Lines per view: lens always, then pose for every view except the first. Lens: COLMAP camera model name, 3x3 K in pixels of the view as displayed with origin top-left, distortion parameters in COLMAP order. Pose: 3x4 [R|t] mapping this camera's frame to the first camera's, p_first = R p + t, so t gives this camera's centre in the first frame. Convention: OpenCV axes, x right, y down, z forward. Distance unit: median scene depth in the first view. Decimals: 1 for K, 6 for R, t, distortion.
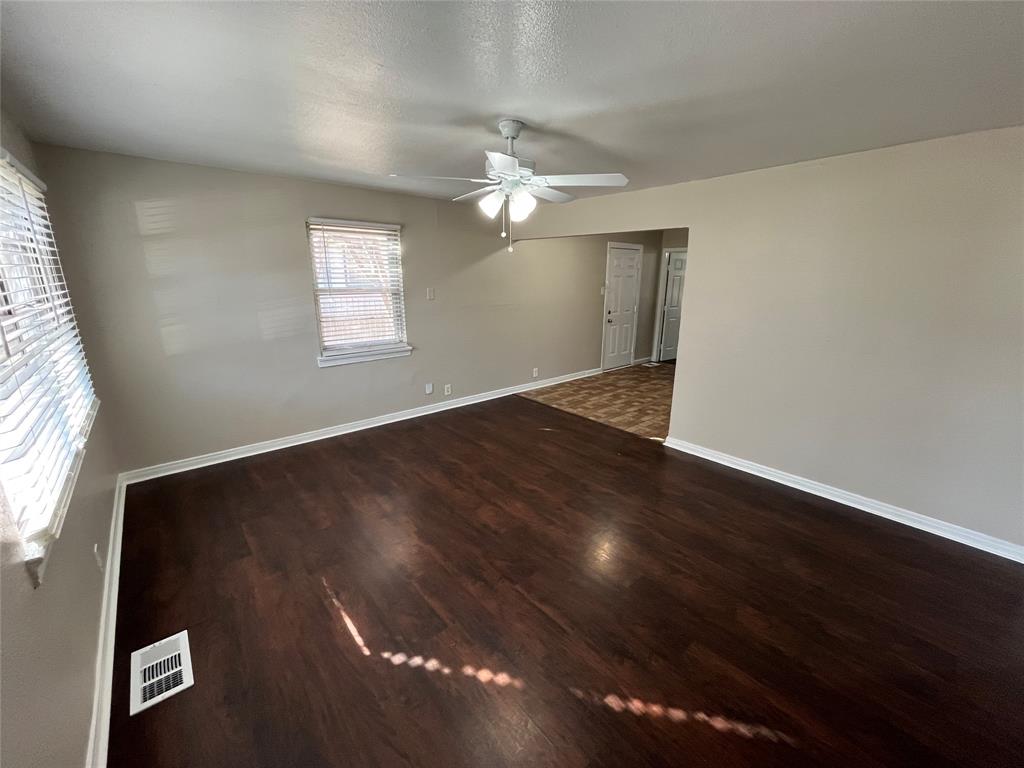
lens RADIAL K [[412.9, 0, 512.0], [0, 412.9, 384.0], [0, 0, 1]] dist [0.001124, -0.003821]
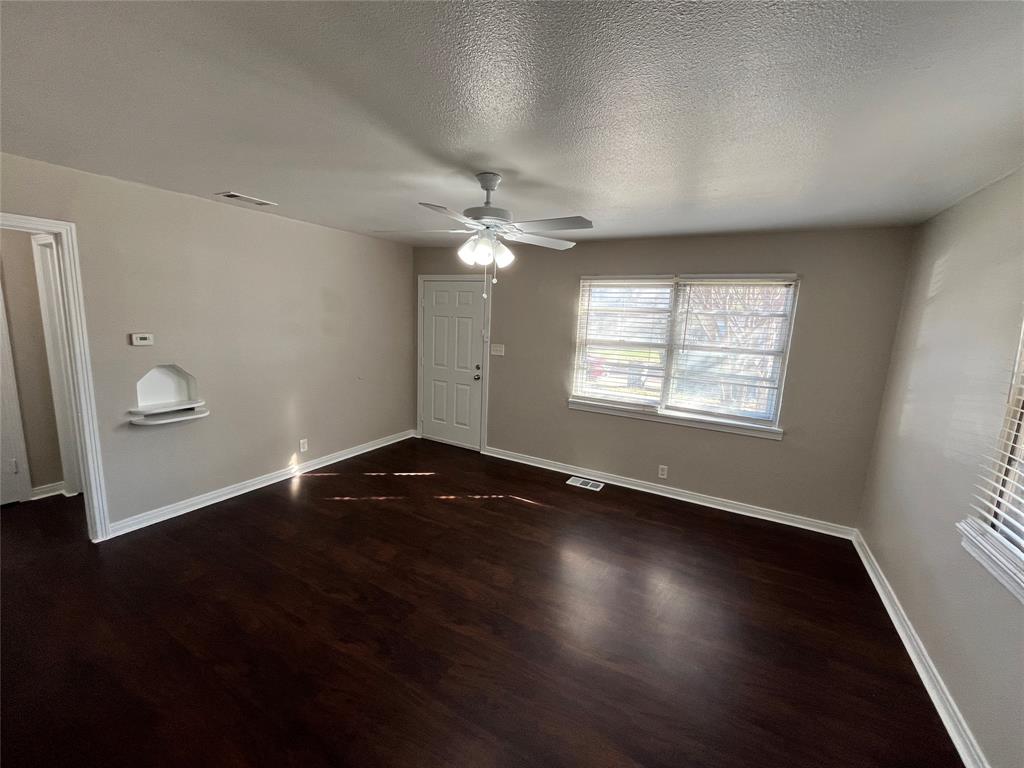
lens RADIAL K [[412.9, 0, 512.0], [0, 412.9, 384.0], [0, 0, 1]] dist [0.001124, -0.003821]
pose [[-0.936589, 0.003866, -0.350408, 0.321232], [-0.141724, 0.910334, 0.388851, -0.591508], [0.320492, 0.413855, -0.852061, 2.199606]]
